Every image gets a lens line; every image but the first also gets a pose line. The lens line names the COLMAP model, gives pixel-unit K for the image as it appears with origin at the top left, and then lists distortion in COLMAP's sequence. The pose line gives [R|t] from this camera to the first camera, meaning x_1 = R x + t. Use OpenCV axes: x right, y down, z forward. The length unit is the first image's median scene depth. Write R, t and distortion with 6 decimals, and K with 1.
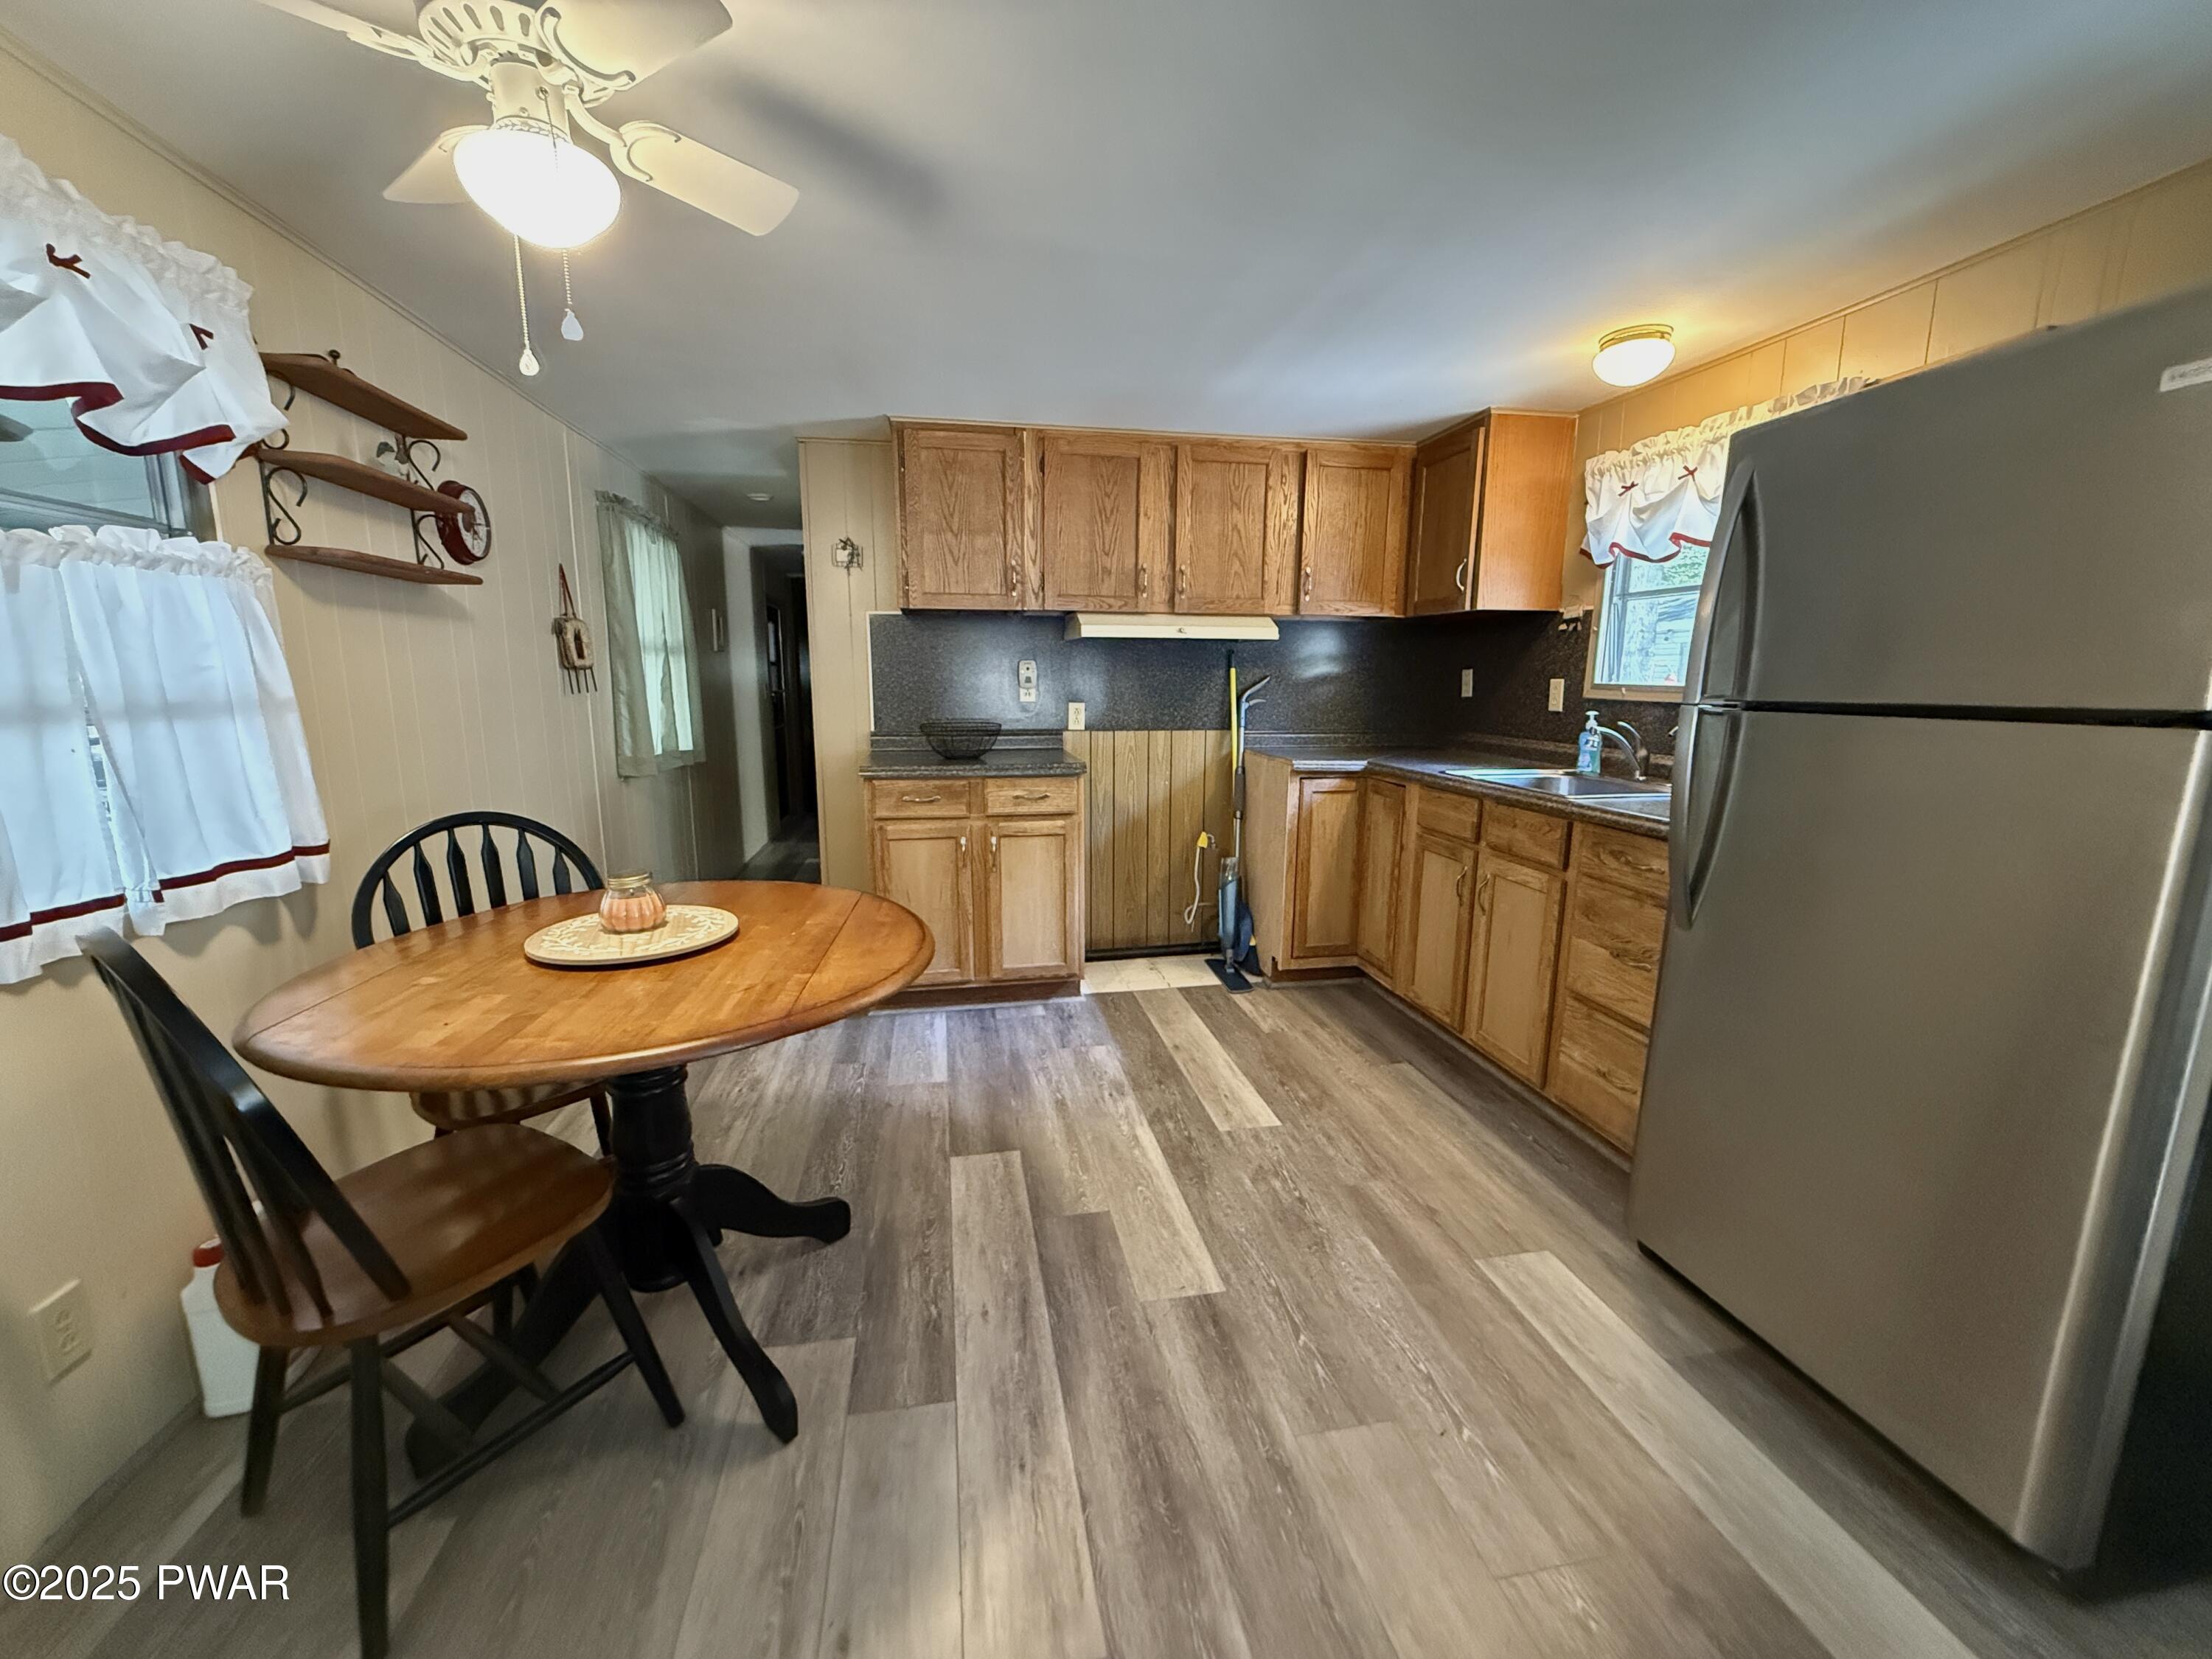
lens RADIAL K [[877.3, 0, 1097.9], [0, 877.3, 829.6], [0, 0, 1]] dist [-0.001921, 0.000322]
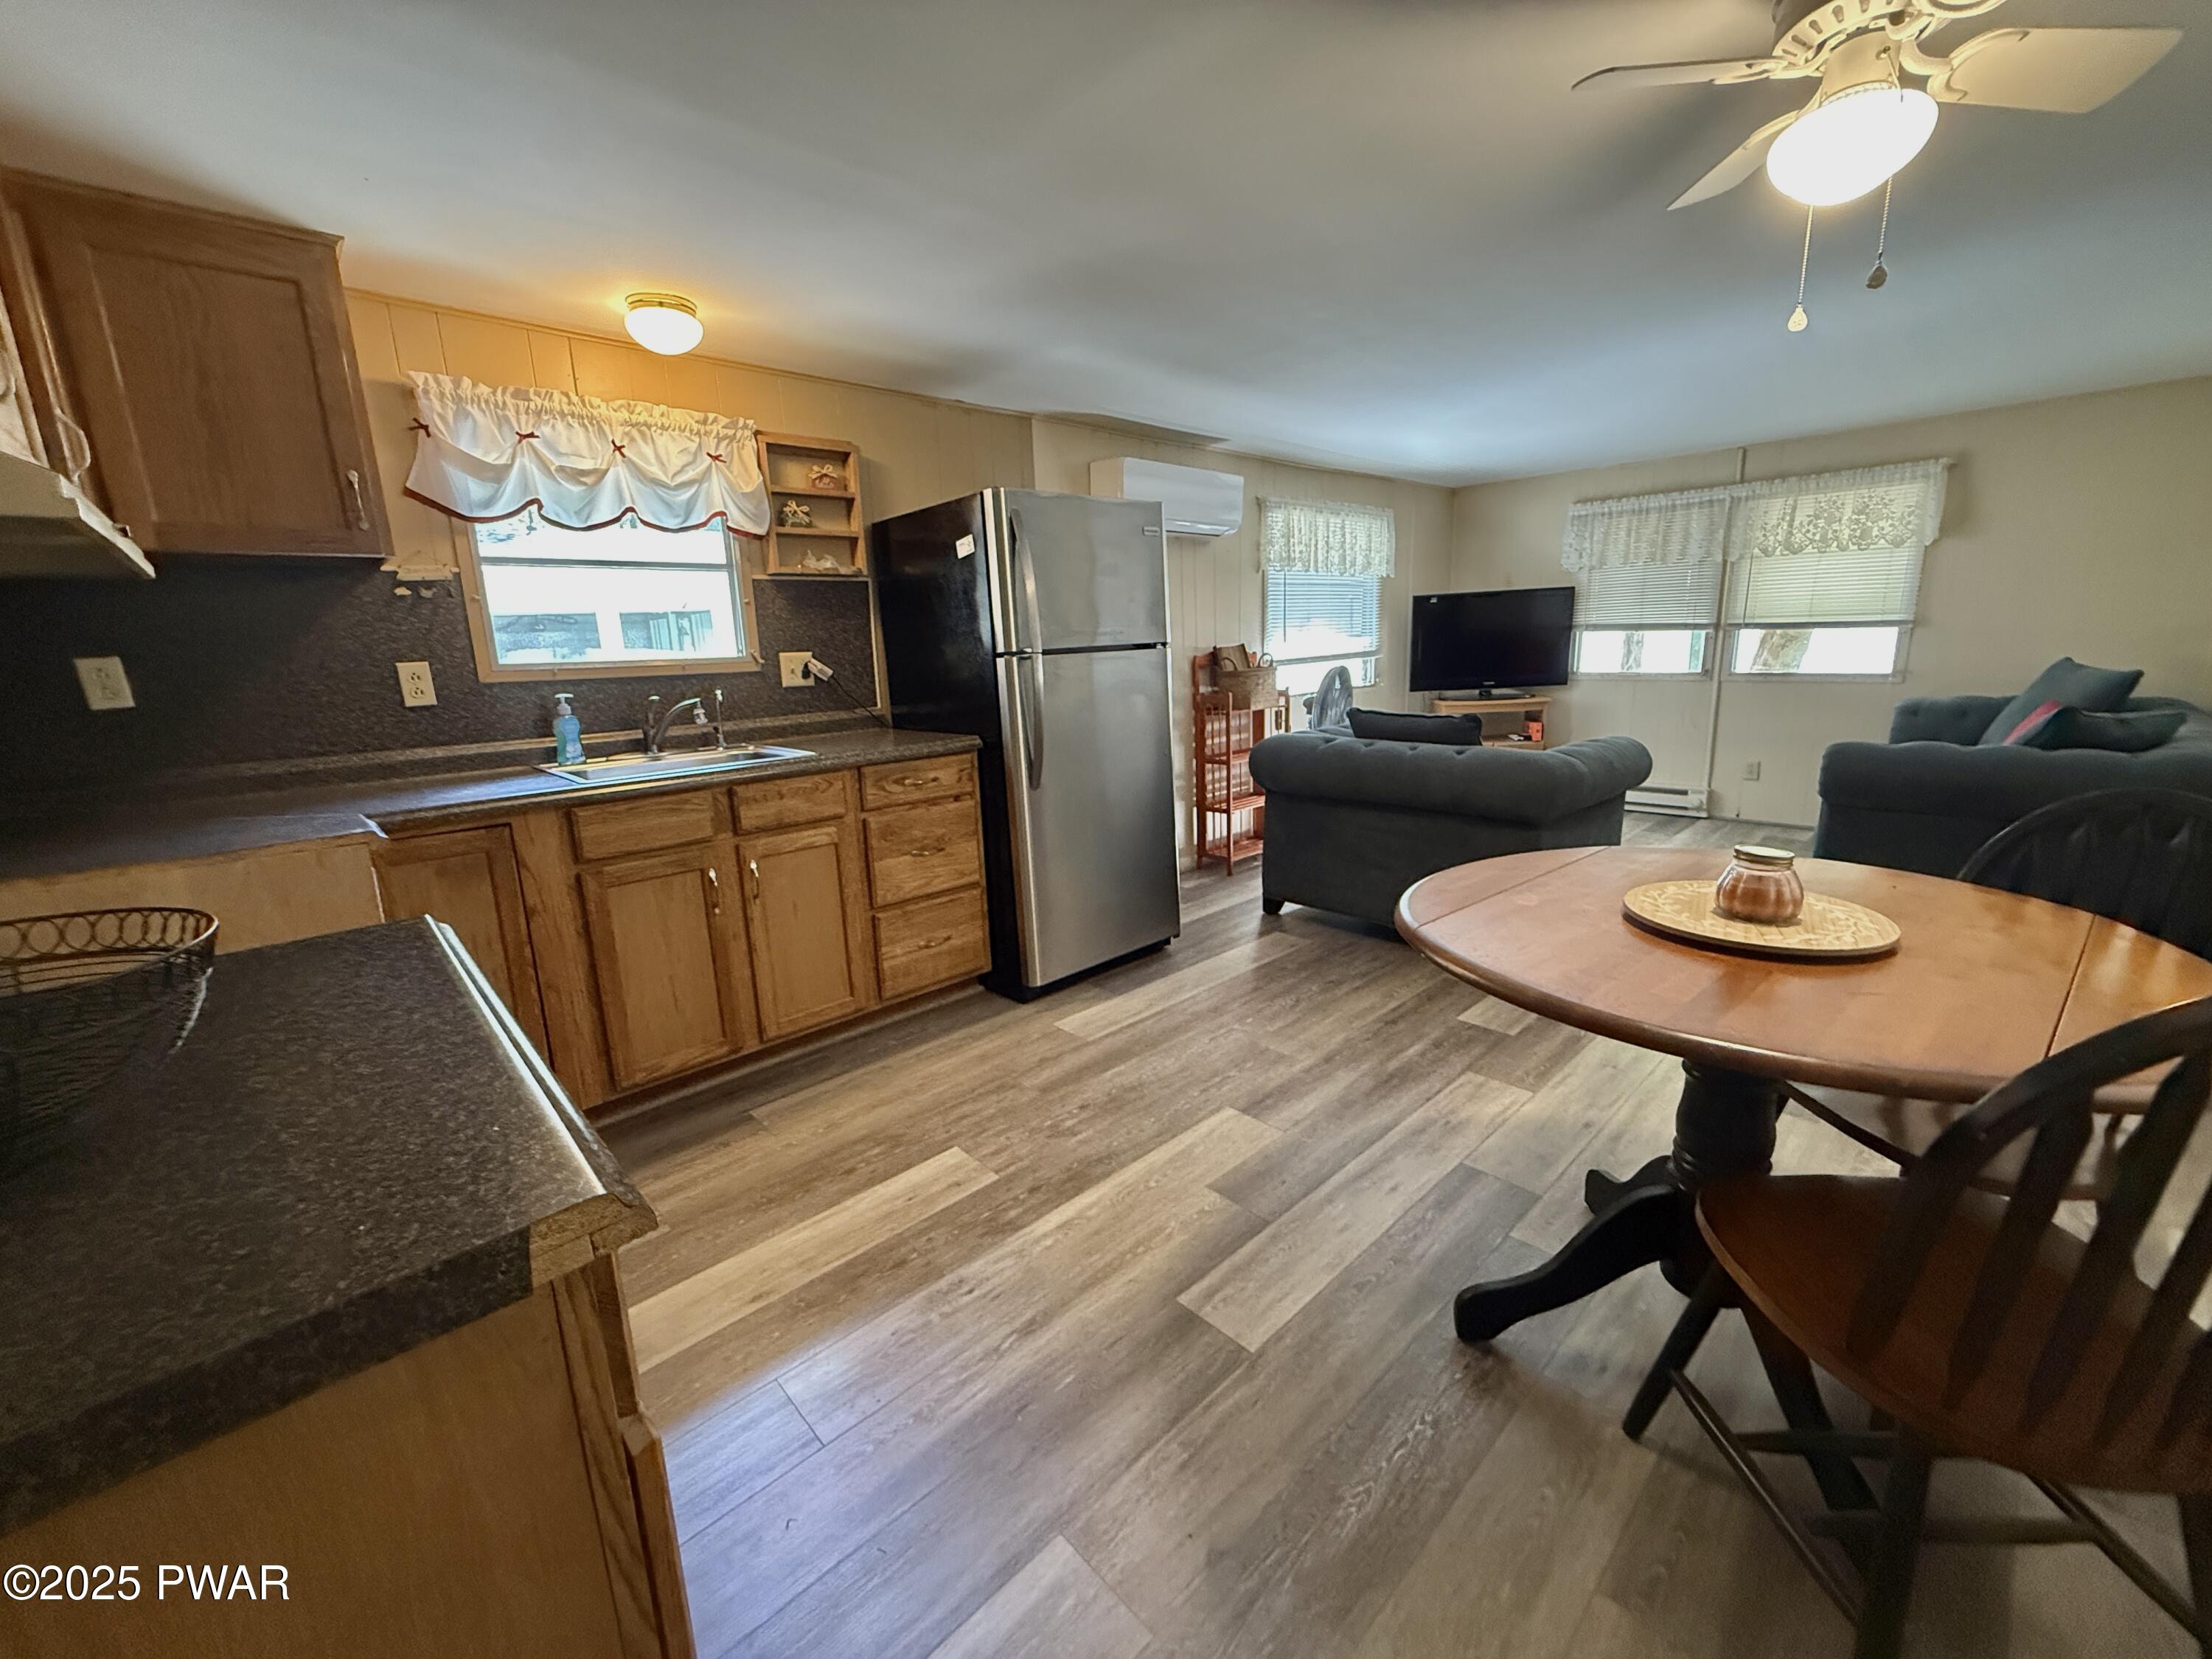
lens RADIAL K [[877.3, 0, 1101.4], [0, 877.3, 830.1], [0, 0, 1]] dist [-0.001921, 0.000322]
pose [[-0.543736, -0.164780, 0.822921, -0.446058], [0.179429, 0.935040, 0.305786, -0.170383], [-0.819851, 0.313923, -0.478849, 0.974452]]
